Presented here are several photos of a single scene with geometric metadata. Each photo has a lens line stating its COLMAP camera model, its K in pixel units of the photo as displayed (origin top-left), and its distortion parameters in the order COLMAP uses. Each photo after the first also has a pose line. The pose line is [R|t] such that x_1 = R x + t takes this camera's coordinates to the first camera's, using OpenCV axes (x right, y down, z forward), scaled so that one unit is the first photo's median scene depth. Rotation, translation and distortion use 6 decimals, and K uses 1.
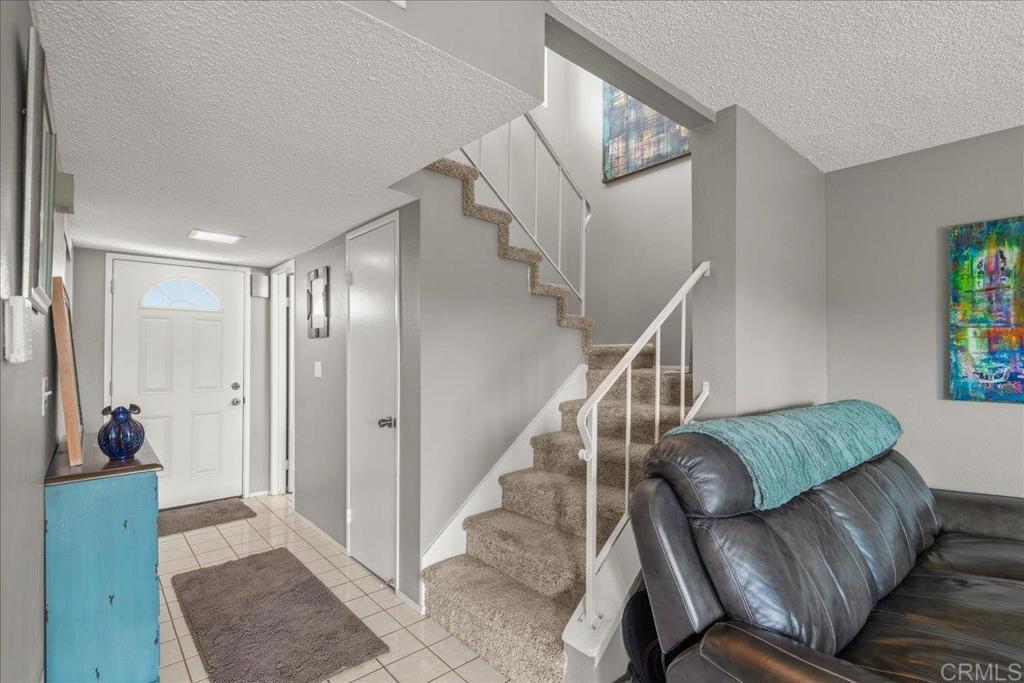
lens RADIAL K [[487.2, 0, 518.0], [0, 487.2, 344.9], [0, 0, 1]] dist [0.009436, -0.008994]
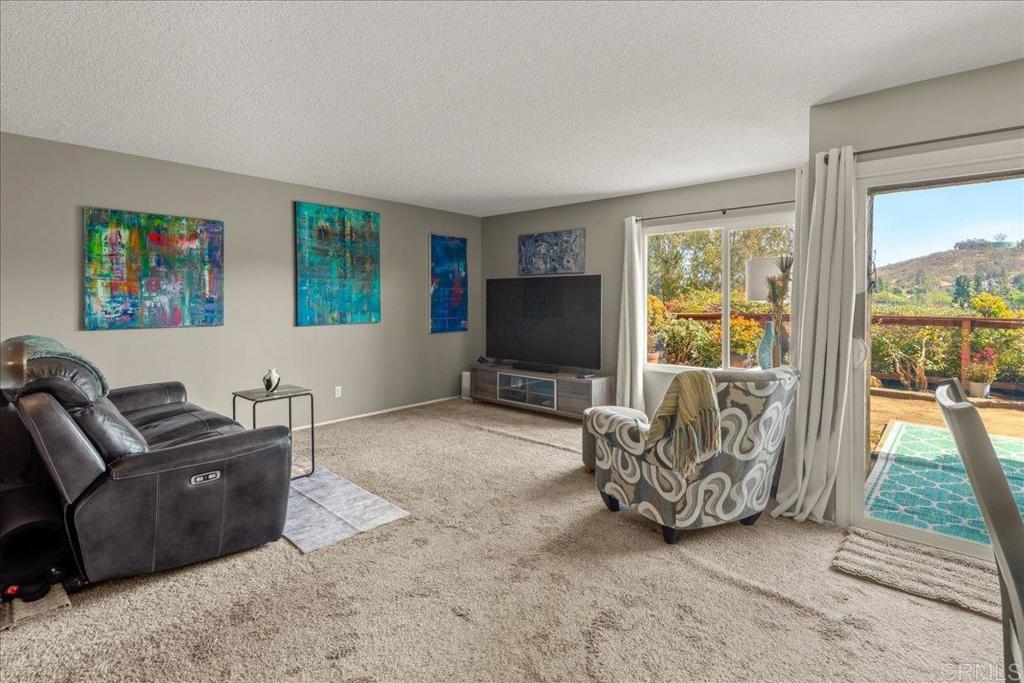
lens RADIAL K [[487.2, 0, 521.0], [0, 487.2, 299.1], [0, 0, 1]] dist [0.009436, -0.008994]
pose [[-0.126342, 0.001822, 0.991985, -0.689489], [-0.024209, 0.999695, -0.004920, -0.001276], [-0.991691, -0.024636, -0.126260, -0.068040]]
